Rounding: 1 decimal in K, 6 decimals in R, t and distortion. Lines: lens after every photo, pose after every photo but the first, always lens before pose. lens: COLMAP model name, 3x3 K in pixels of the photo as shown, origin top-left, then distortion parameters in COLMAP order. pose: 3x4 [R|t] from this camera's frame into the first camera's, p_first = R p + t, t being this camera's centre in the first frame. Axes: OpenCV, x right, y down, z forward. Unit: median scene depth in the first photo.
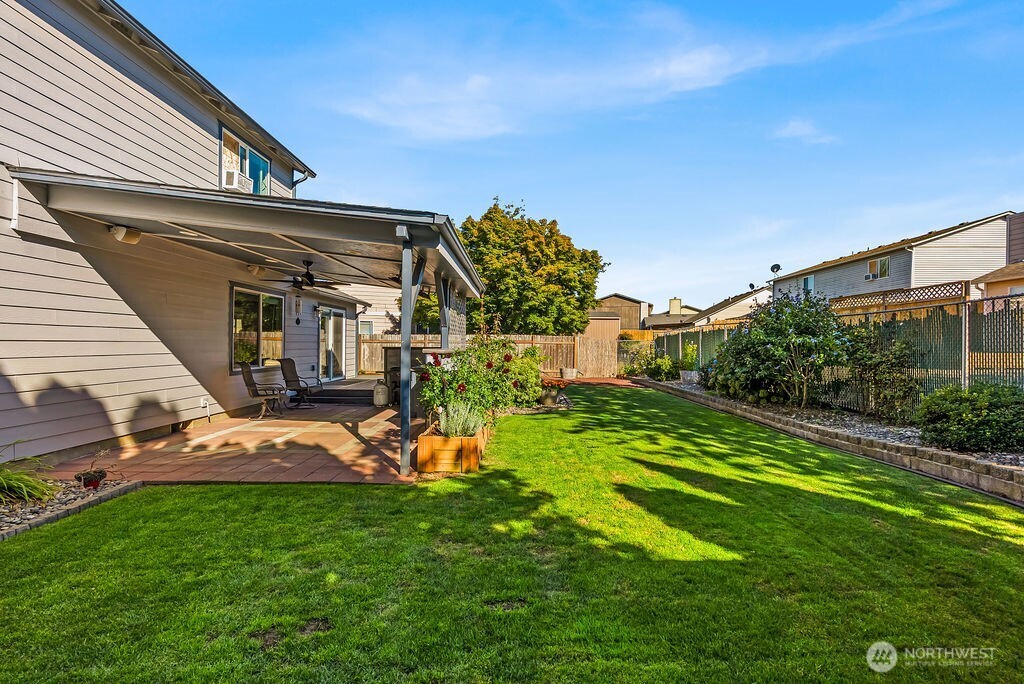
lens RADIAL K [[467.4, 0, 512.5], [0, 467.4, 342.9], [0, 0, 1]] dist [-0.001955, 0.000234]
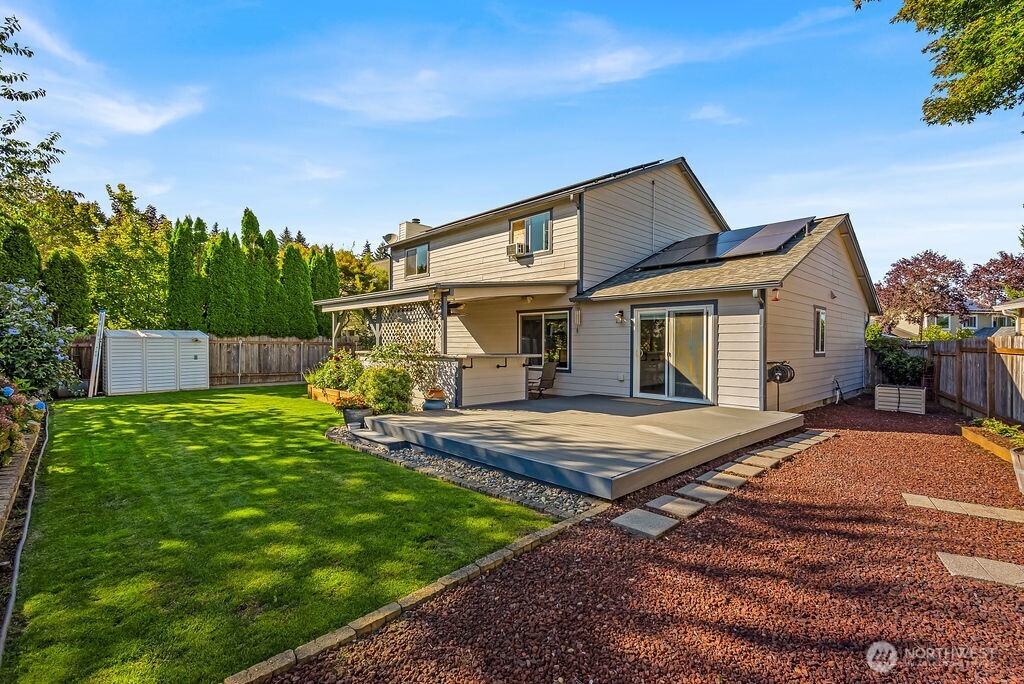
lens RADIAL K [[467.4, 0, 513.3], [0, 467.4, 347.2], [0, 0, 1]] dist [-0.001955, 0.000234]
pose [[-0.721957, -0.003360, -0.691929, 0.516725], [-0.008412, 0.999957, 0.003922, -0.013311], [0.691886, 0.008652, -0.721955, 2.125888]]
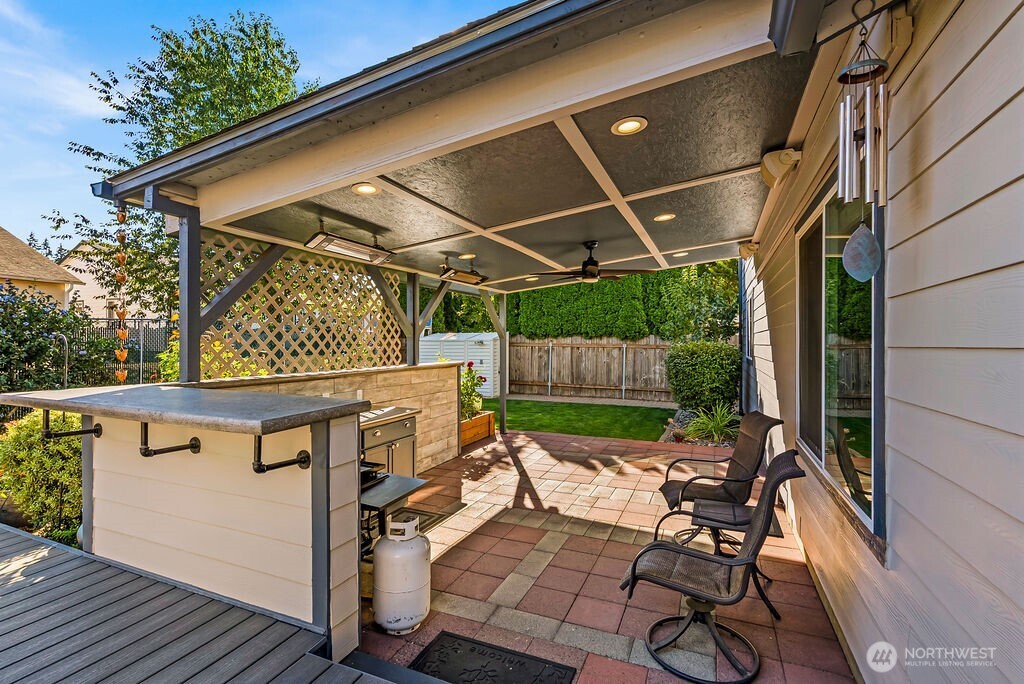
lens RADIAL K [[467.4, 0, 522.9], [0, 467.4, 346.3], [0, 0, 1]] dist [-0.001955, 0.000234]
pose [[-0.932170, -0.012076, 0.361820, -0.520064], [-0.009383, 0.999914, 0.009201, -0.025967], [-0.361900, 0.005182, -0.932203, 1.457465]]
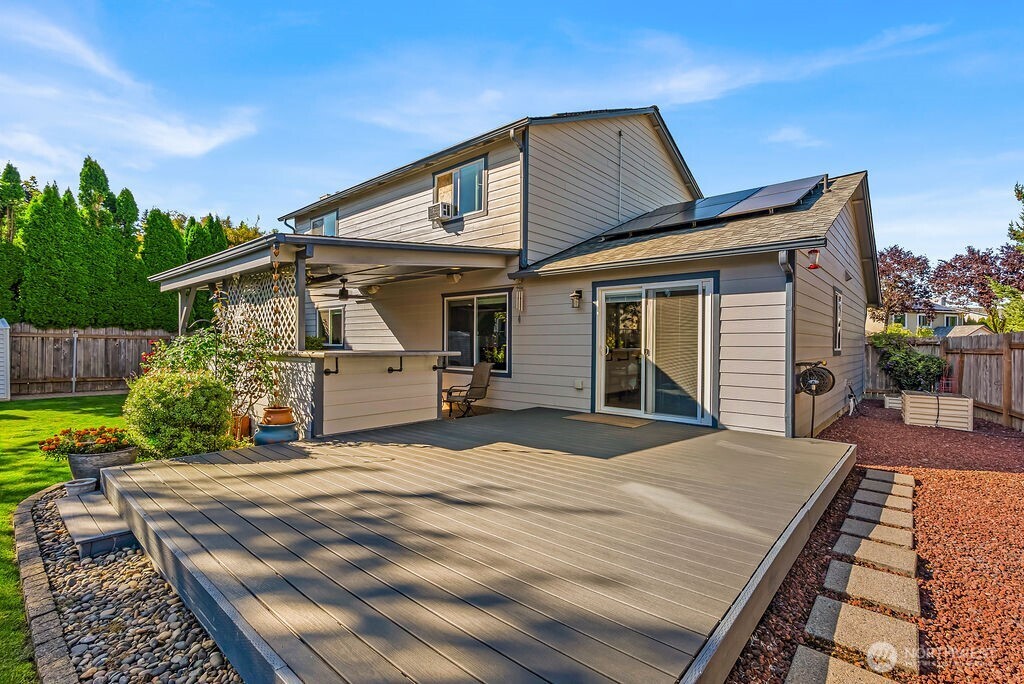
lens RADIAL K [[467.4, 0, 516.2], [0, 467.4, 344.3], [0, 0, 1]] dist [-0.001955, 0.000234]
pose [[-0.656254, -0.008054, -0.754497, 0.179513], [-0.010936, 0.999940, -0.001162, -0.003643], [0.754460, 0.007489, -0.656303, 1.907970]]
